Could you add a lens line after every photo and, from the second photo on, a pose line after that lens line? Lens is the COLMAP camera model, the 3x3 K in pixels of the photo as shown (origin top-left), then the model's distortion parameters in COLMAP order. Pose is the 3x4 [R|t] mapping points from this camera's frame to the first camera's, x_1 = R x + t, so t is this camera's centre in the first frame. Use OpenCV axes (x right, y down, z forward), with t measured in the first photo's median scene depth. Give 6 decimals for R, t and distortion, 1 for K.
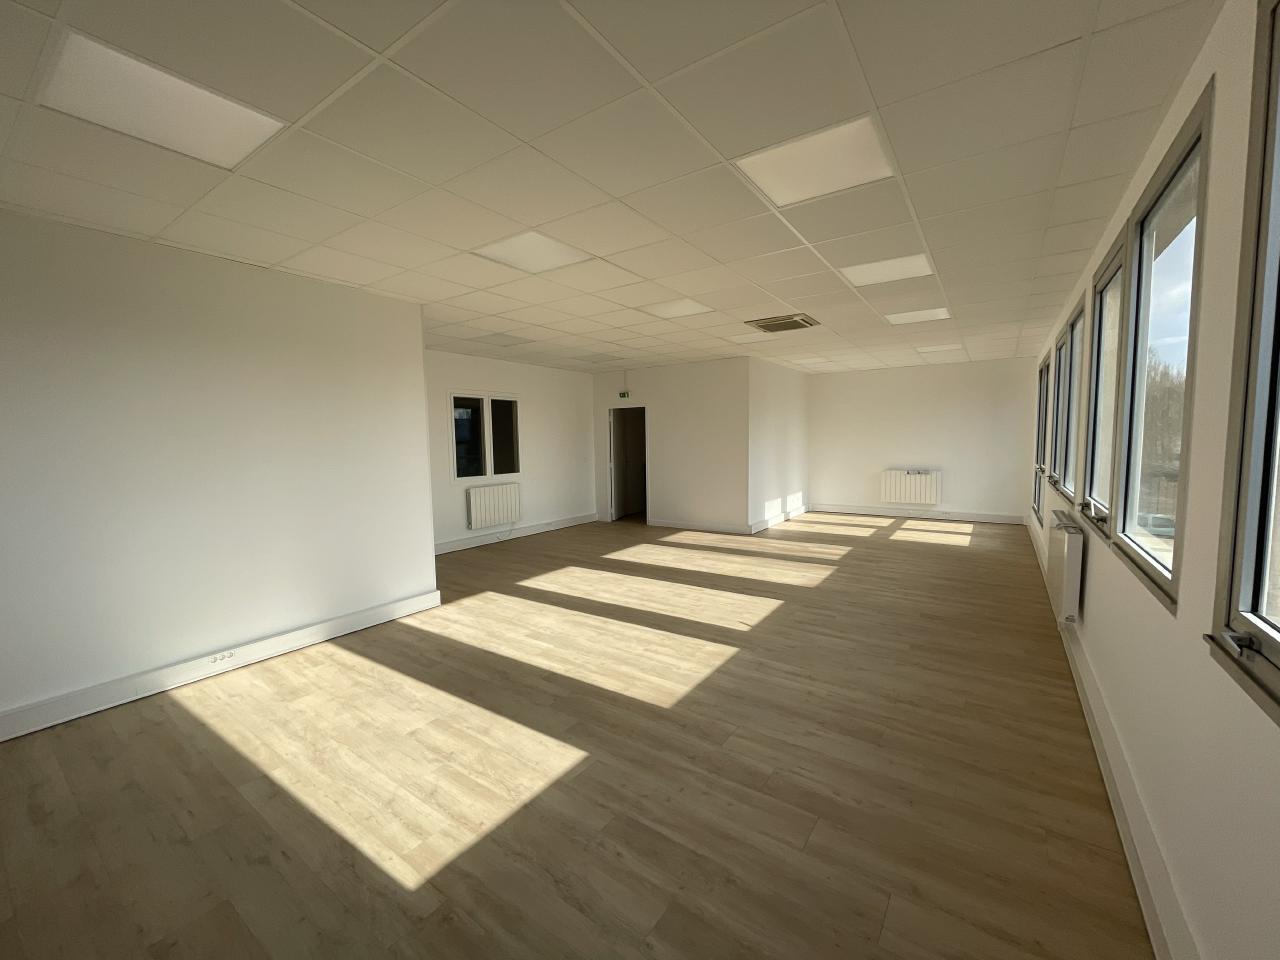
lens RADIAL K [[517.7, 0, 640.7], [0, 517.7, 481.2], [0, 0, 1]] dist [-0.012485, 0.000451]
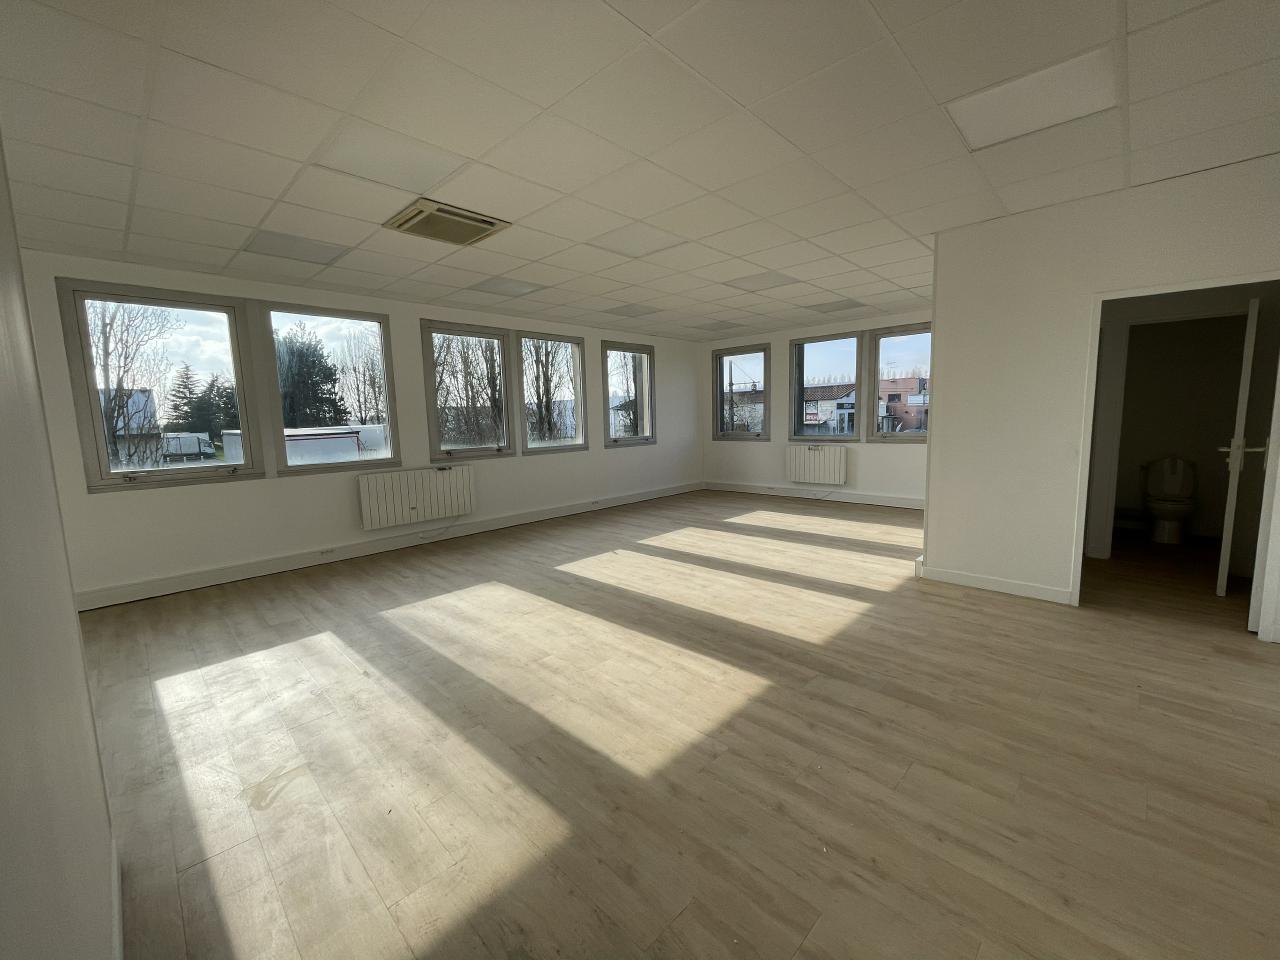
lens RADIAL K [[517.7, 0, 640.2], [0, 517.7, 480.2], [0, 0, 1]] dist [-0.012485, 0.000451]
pose [[-0.986577, 0.024267, 0.161486, -0.061704], [0.056211, 0.978931, 0.196304, -0.128609], [-0.153320, 0.202746, -0.967154, 1.917009]]
